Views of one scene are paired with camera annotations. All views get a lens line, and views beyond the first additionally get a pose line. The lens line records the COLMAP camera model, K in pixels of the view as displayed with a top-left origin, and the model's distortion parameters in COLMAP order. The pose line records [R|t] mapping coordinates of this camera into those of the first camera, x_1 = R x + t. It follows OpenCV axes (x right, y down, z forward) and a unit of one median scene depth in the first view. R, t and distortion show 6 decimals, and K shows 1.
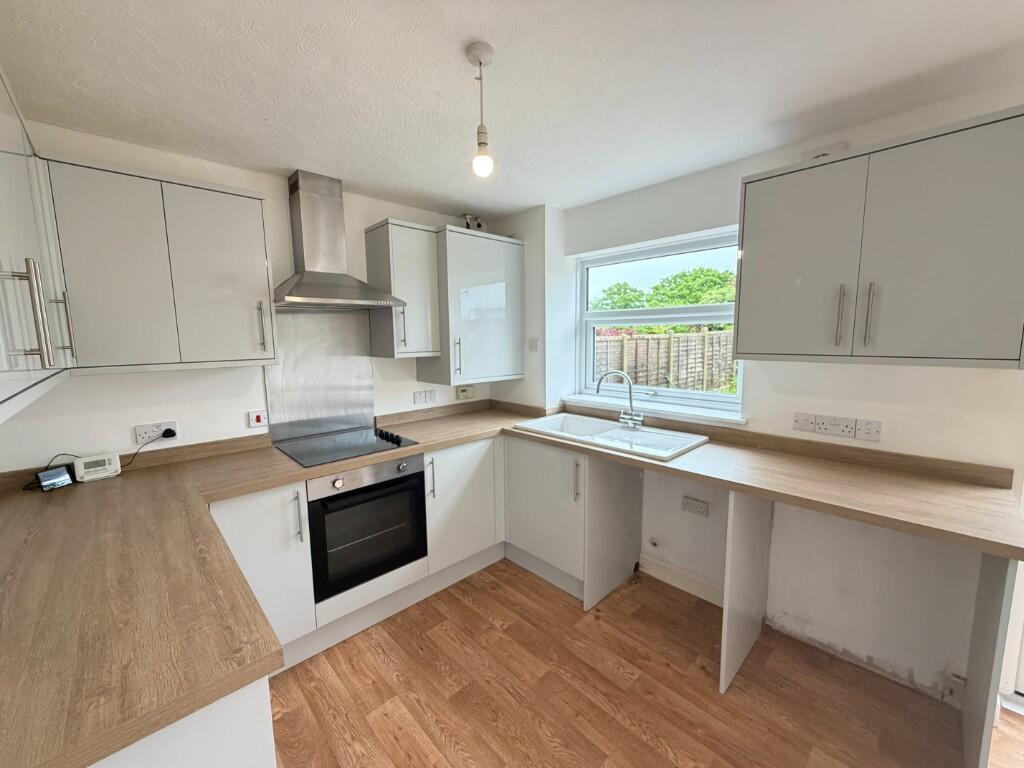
lens RADIAL K [[410.3, 0, 510.1], [0, 410.3, 384.3], [0, 0, 1]] dist [0.001147, 0.000200]
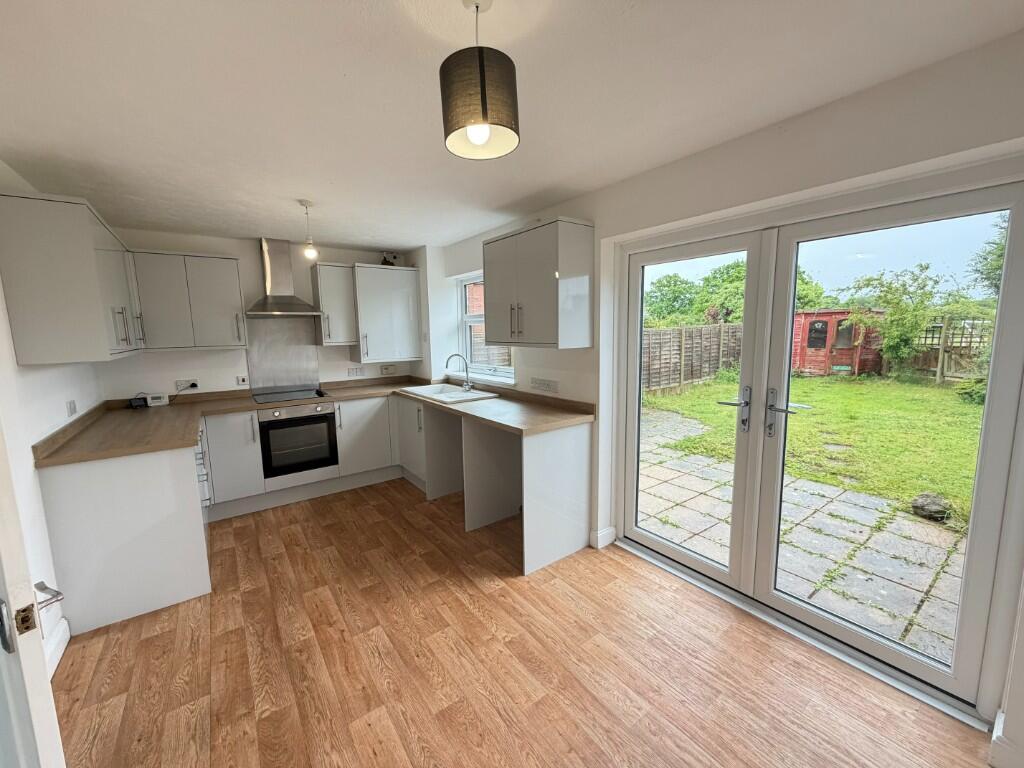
lens RADIAL K [[410.3, 0, 510.1], [0, 410.3, 384.3], [0, 0, 1]] dist [0.001147, 0.000200]
pose [[0.992129, 0.010896, -0.124745, 0.657393], [-0.009168, 0.999854, 0.014417, 0.059085], [0.124883, -0.013160, 0.992084, -0.531662]]
